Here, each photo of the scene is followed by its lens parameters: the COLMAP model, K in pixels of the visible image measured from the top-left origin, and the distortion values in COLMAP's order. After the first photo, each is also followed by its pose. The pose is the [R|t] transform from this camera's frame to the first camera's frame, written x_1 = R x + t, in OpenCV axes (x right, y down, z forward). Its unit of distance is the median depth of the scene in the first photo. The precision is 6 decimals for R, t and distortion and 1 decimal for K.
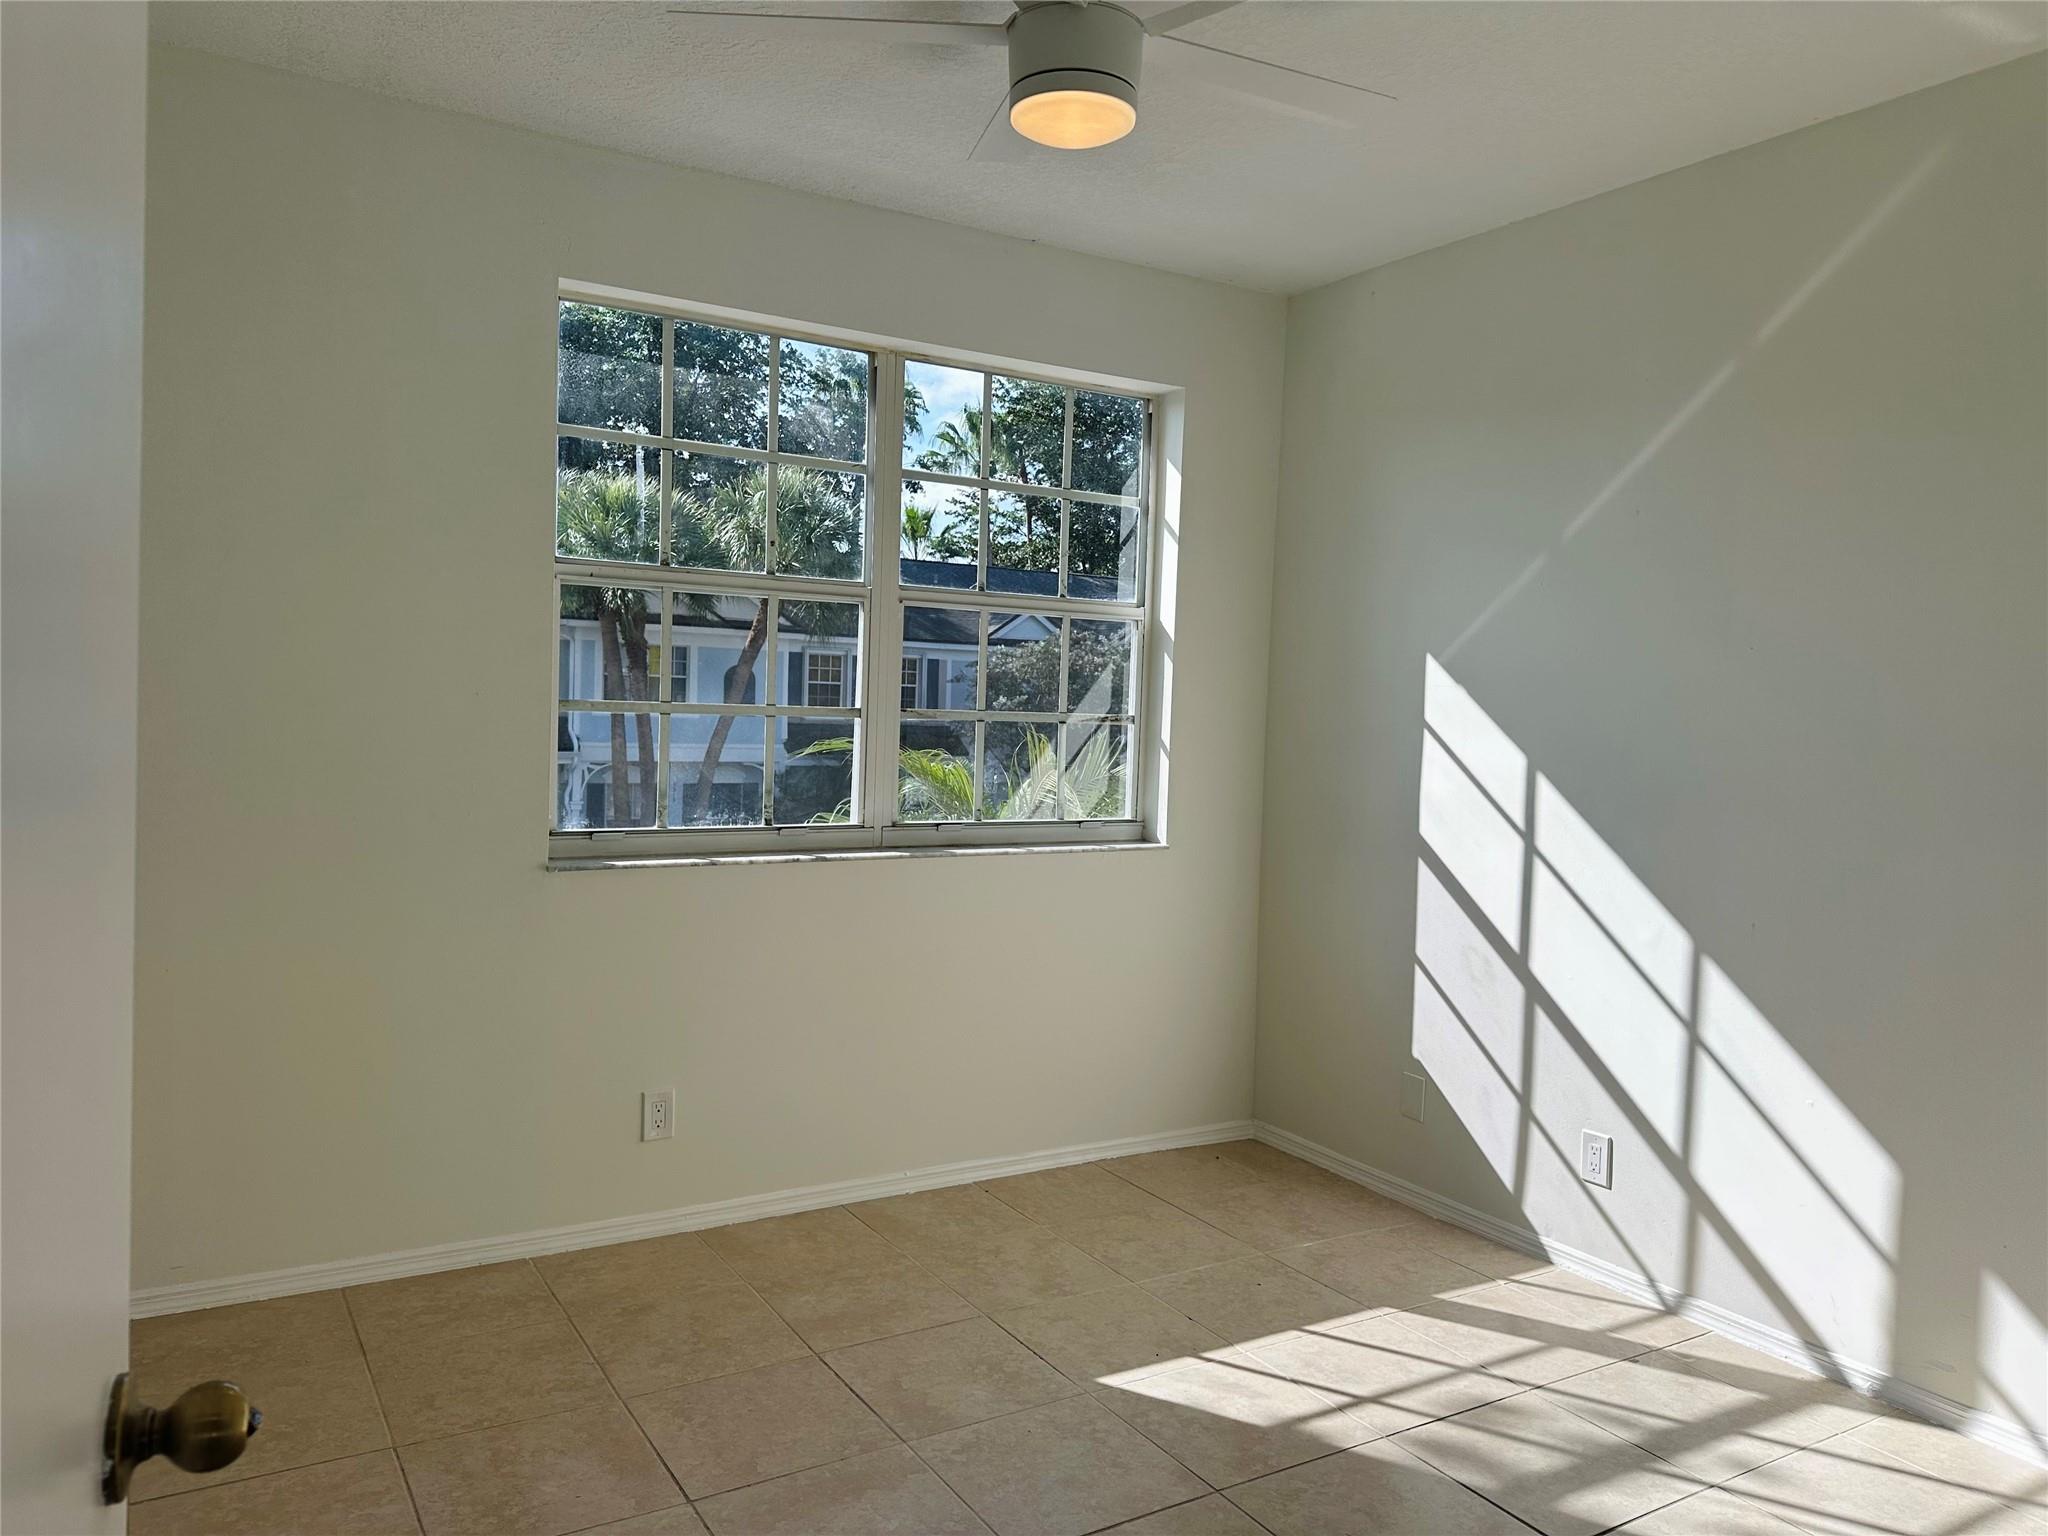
lens RADIAL K [[1446.4, 0, 1019.9], [0, 1446.4, 757.2], [0, 0, 1]] dist [0.119782, -0.149517]
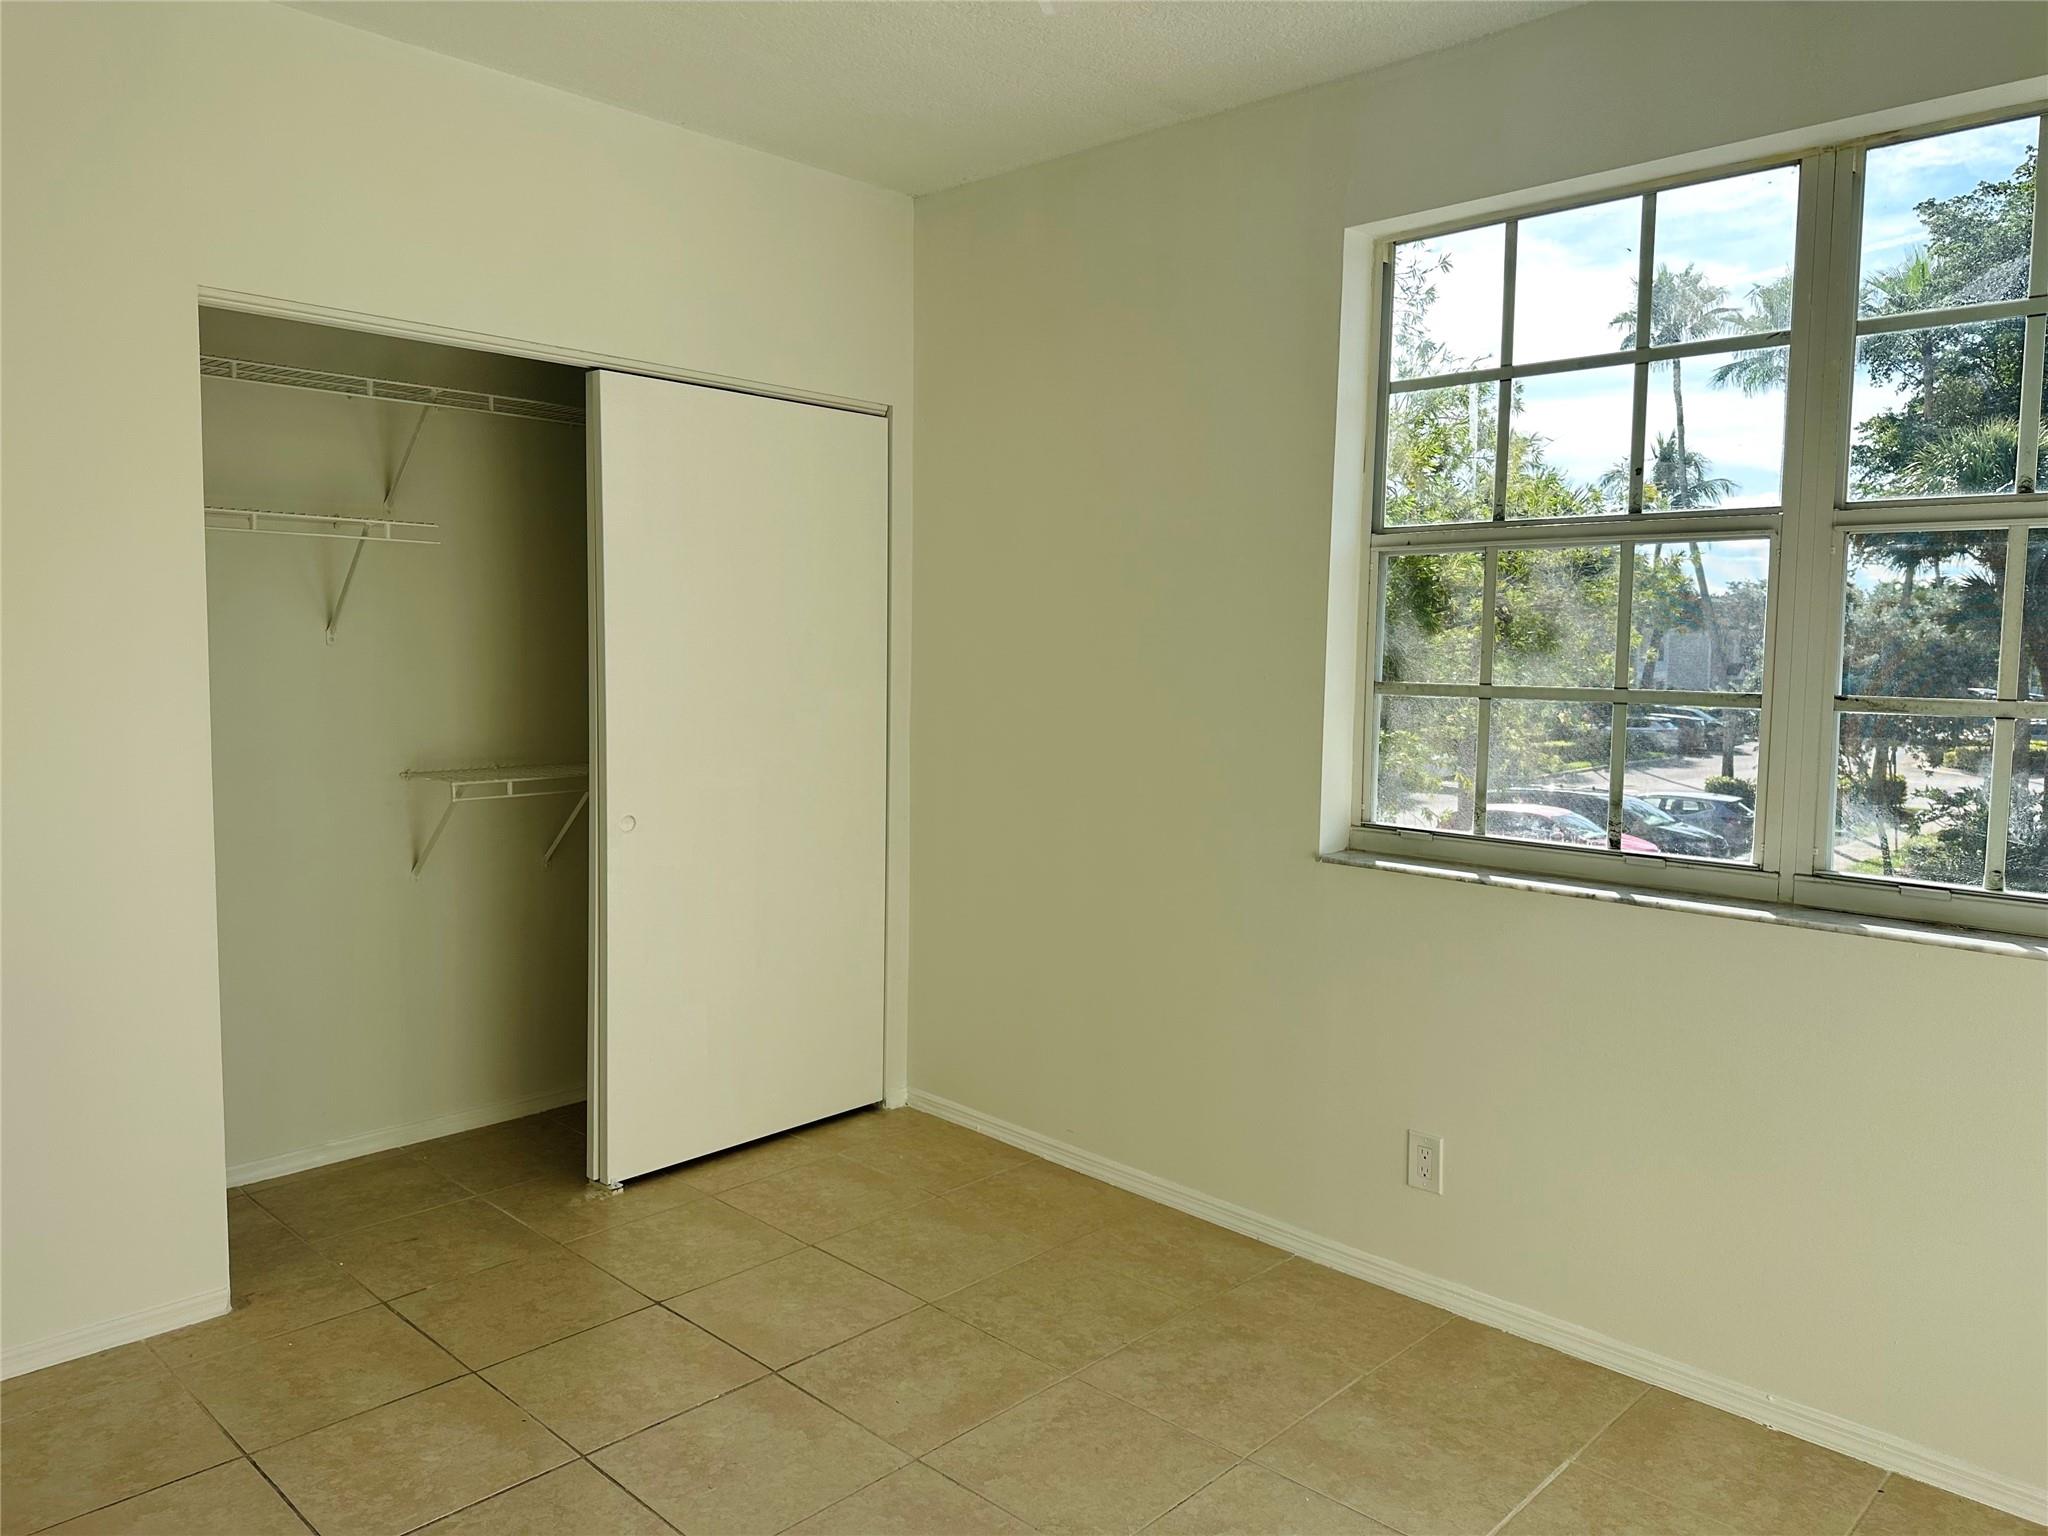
lens RADIAL K [[1476.4, 0, 1024.0], [0, 1476.4, 768.0], [0, 0, 1]] dist [0.010551, 0.001352]
pose [[0.255508, 0.060648, -0.964903, 0.591794], [-0.044432, 0.997713, 0.050944, -0.023882], [0.965786, 0.029856, 0.257618, 0.619498]]
